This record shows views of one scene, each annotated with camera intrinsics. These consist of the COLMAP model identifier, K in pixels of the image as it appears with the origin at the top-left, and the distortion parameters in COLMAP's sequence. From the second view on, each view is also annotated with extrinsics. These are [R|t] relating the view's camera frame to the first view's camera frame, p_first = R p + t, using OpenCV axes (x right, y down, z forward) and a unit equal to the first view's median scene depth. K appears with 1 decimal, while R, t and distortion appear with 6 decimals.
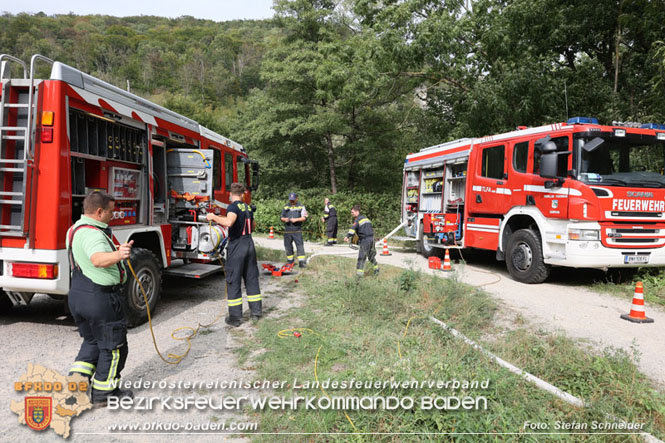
lens RADIAL K [[449.4, 0, 334.9], [0, 449.4, 225.6], [0, 0, 1]] dist [-0.010663, 0.018988]
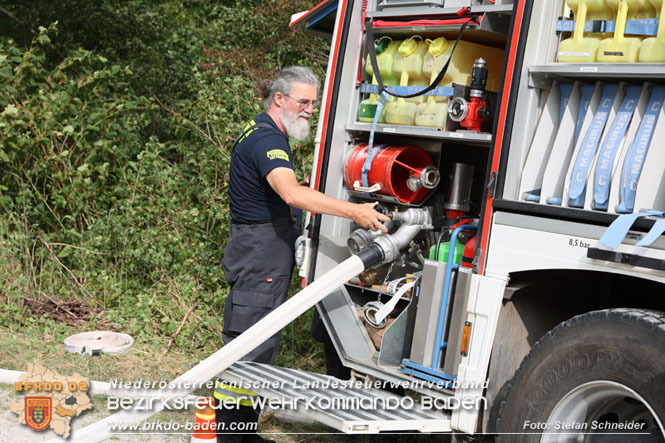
lens RADIAL K [[1300.6, 0, 331.8], [0, 1300.6, 221.8], [0, 0, 1]] dist [0.029987, 0.000000]
pose [[0.938611, 0.093585, 0.332041, 0.026798], [-0.098264, 0.995157, -0.002709, -0.027323], [-0.330686, -0.030085, 0.943261, 0.820626]]
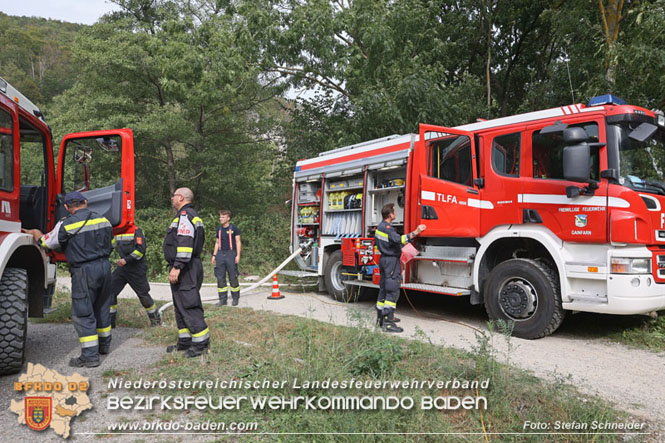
lens RADIAL K [[449.4, 0, 343.6], [0, 449.4, 224.0], [0, 0, 1]] dist [-0.010663, 0.018988]
pose [[0.925210, 0.004051, 0.379435, -0.070241], [0.020749, 0.997907, -0.061249, -0.006706], [-0.378889, 0.064541, 0.923189, 0.379095]]
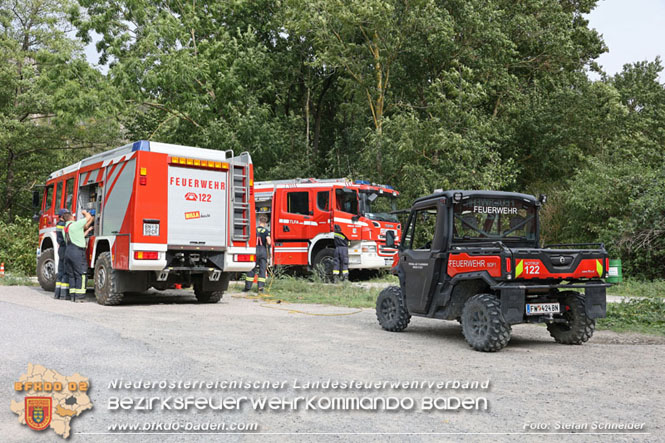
lens RADIAL K [[674.7, 0, 331.4], [0, 674.7, 219.5], [0, 0, 1]] dist [0.007274, 0.000000]
pose [[0.727747, 0.016993, 0.685635, -0.932647], [0.042357, 0.996671, -0.069661, 0.057933], [-0.684536, 0.079737, 0.724605, -0.551006]]
